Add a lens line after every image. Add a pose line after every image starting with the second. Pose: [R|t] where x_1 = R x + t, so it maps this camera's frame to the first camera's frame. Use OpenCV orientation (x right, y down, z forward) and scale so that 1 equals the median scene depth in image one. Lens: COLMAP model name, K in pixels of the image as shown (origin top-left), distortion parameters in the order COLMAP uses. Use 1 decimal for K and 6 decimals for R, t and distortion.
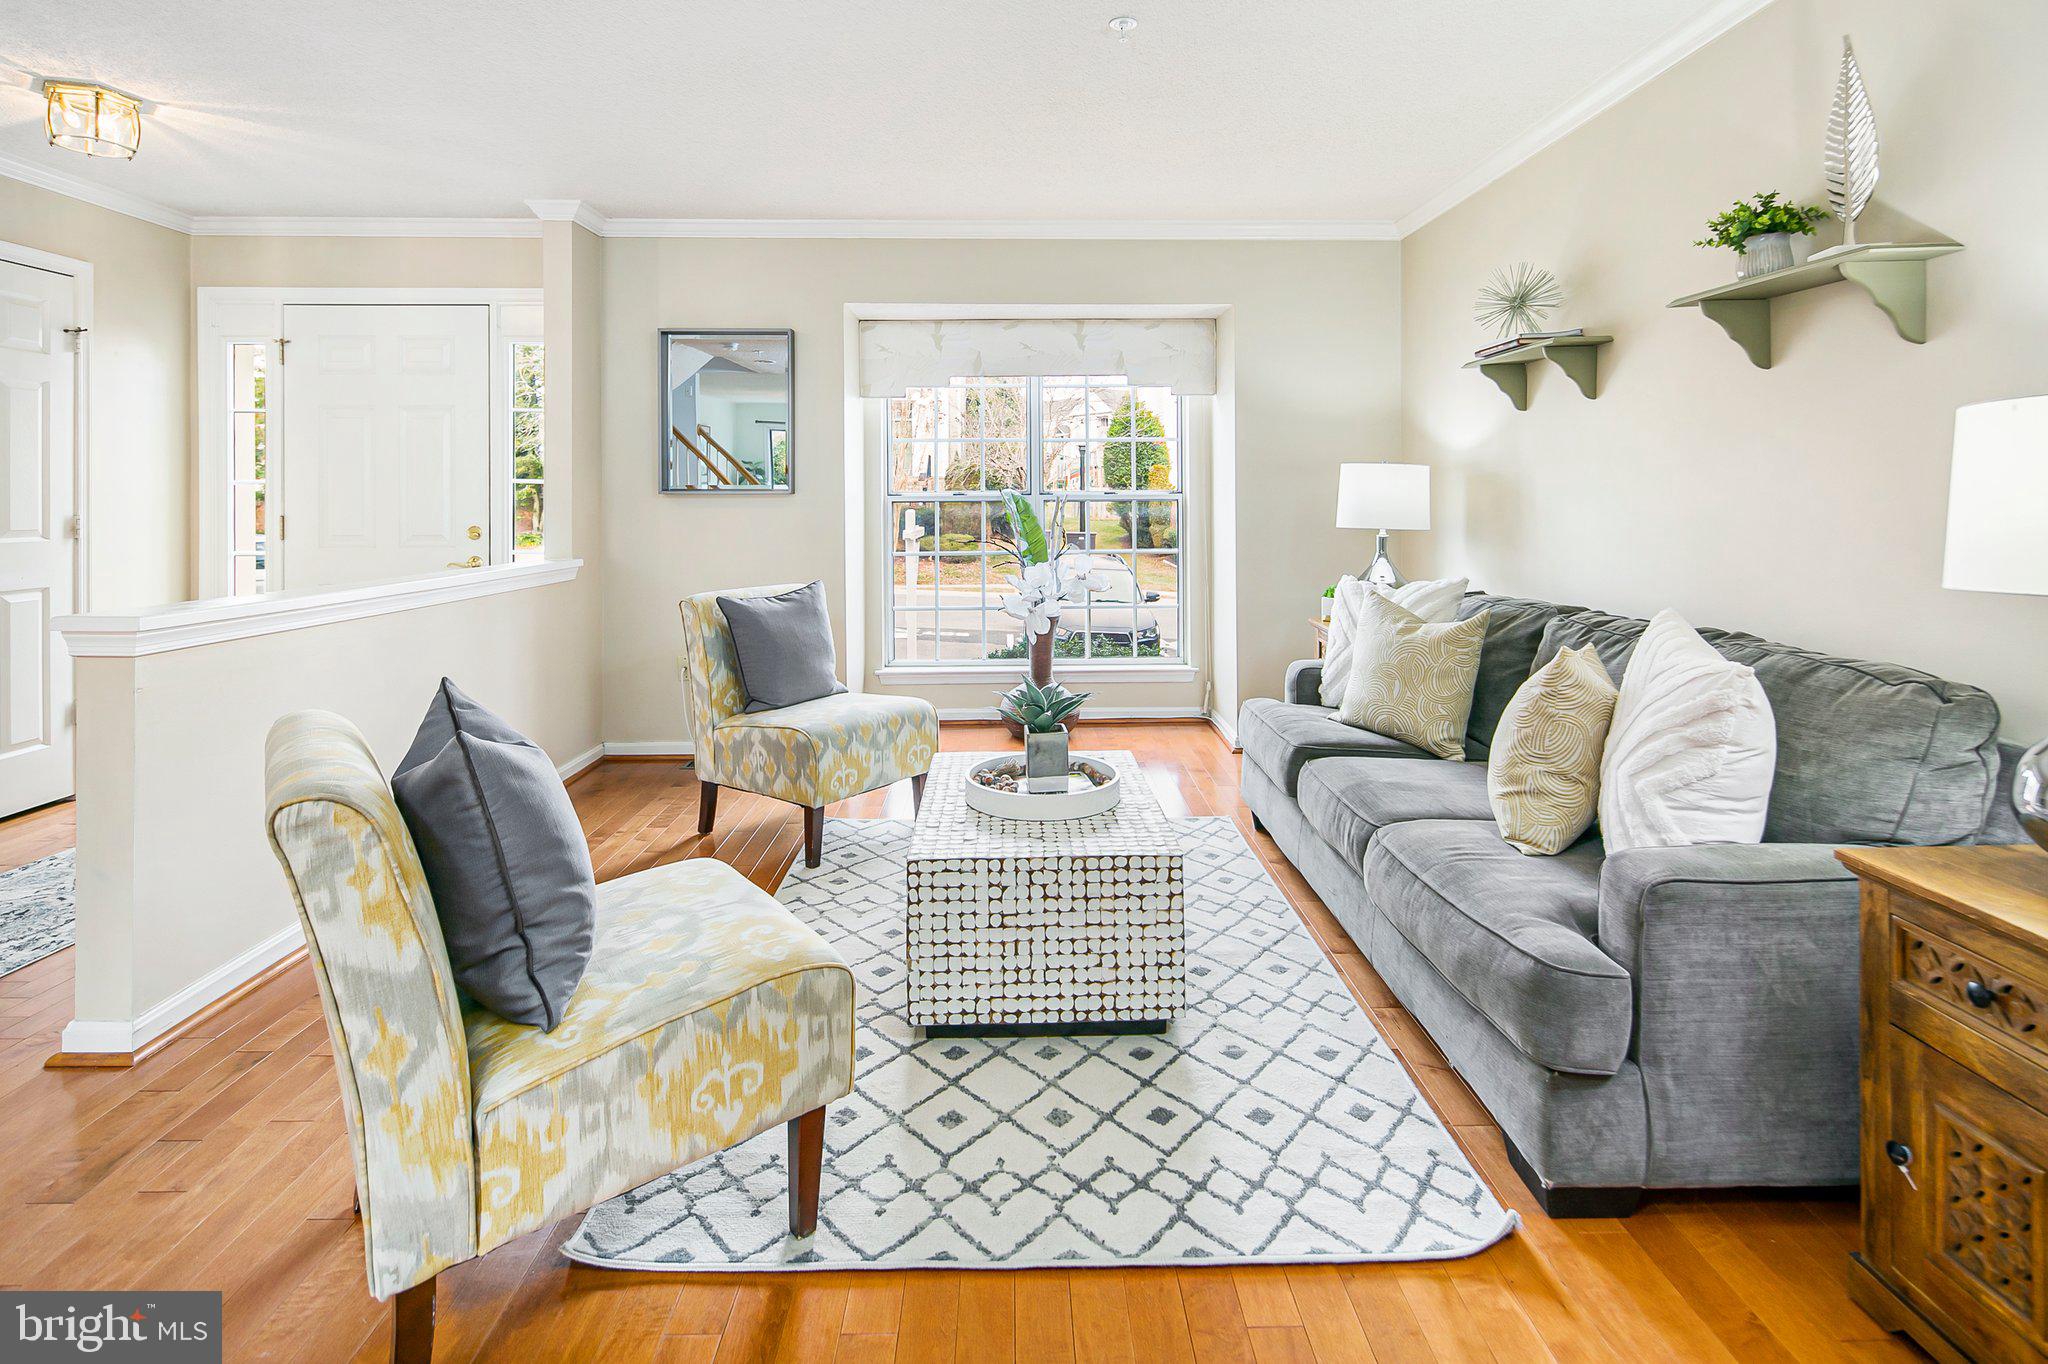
lens RADIAL K [[1010.6, 0, 1027.5], [0, 1010.6, 661.3], [0, 0, 1]] dist [0.000919, -0.001728]
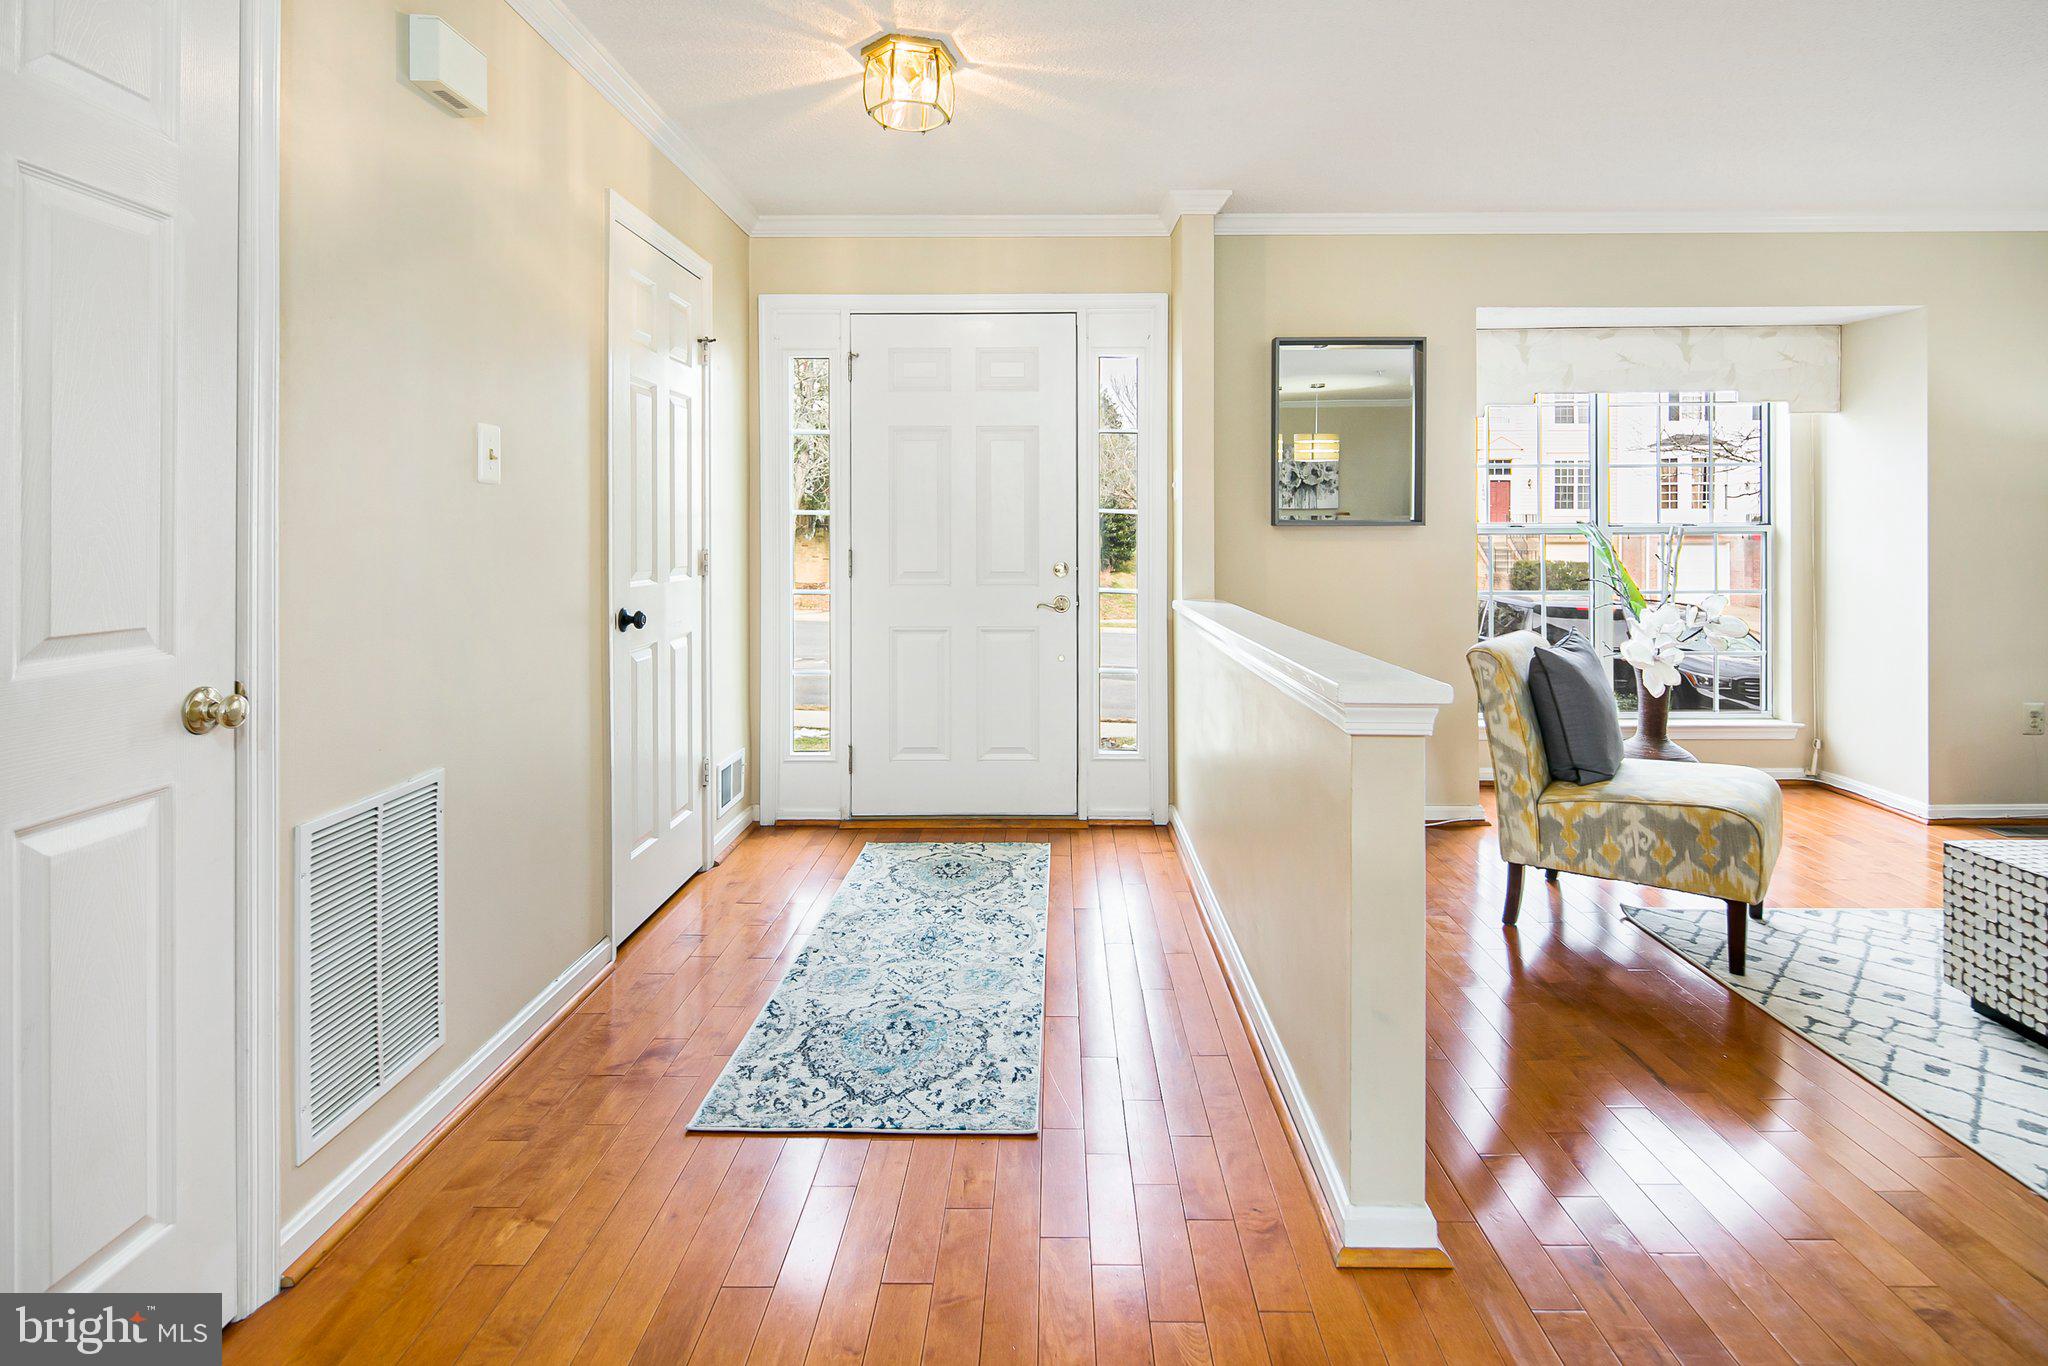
lens RADIAL K [[1010.6, 0, 1031.8], [0, 1010.6, 704.2], [0, 0, 1]] dist [0.000919, -0.001728]
pose [[0.999482, 0.005519, -0.031701, -0.667296], [-0.005082, 0.999891, 0.013859, -0.024230], [0.031774, -0.013691, 0.999401, 0.126534]]
